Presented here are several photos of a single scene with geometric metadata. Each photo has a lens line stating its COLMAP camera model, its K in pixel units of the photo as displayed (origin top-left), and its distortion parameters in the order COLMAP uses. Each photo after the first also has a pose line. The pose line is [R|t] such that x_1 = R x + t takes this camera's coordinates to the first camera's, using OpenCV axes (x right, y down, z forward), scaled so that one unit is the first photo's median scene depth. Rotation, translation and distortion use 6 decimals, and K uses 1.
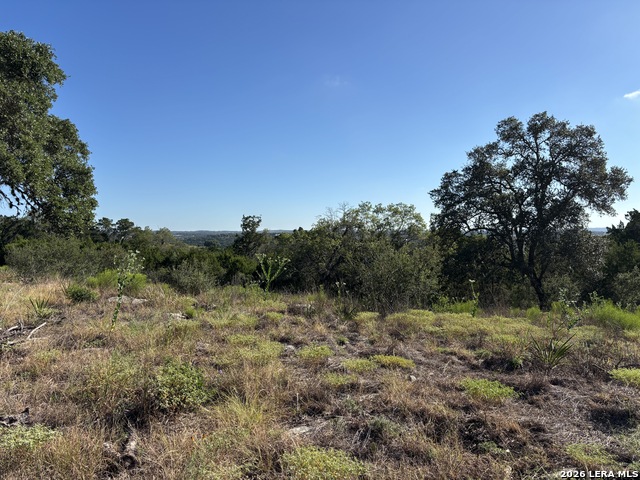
lens RADIAL K [[476.9, 0, 317.9], [0, 476.9, 235.6], [0, 0, 1]] dist [0.005562, -0.002103]
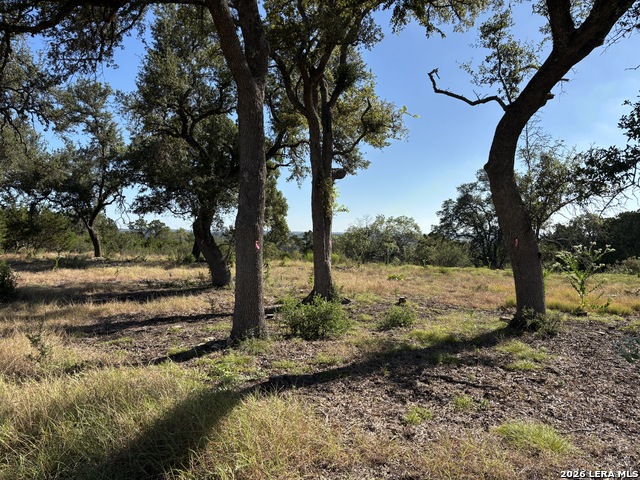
lens RADIAL K [[476.9, 0, 320.7], [0, 476.9, 241.0], [0, 0, 1]] dist [0.005562, -0.002103]
pose [[0.993591, 0.016404, 0.111838, -0.325433], [-0.017498, 0.999808, 0.008809, -0.001989], [-0.111673, -0.010709, 0.993687, -0.549269]]
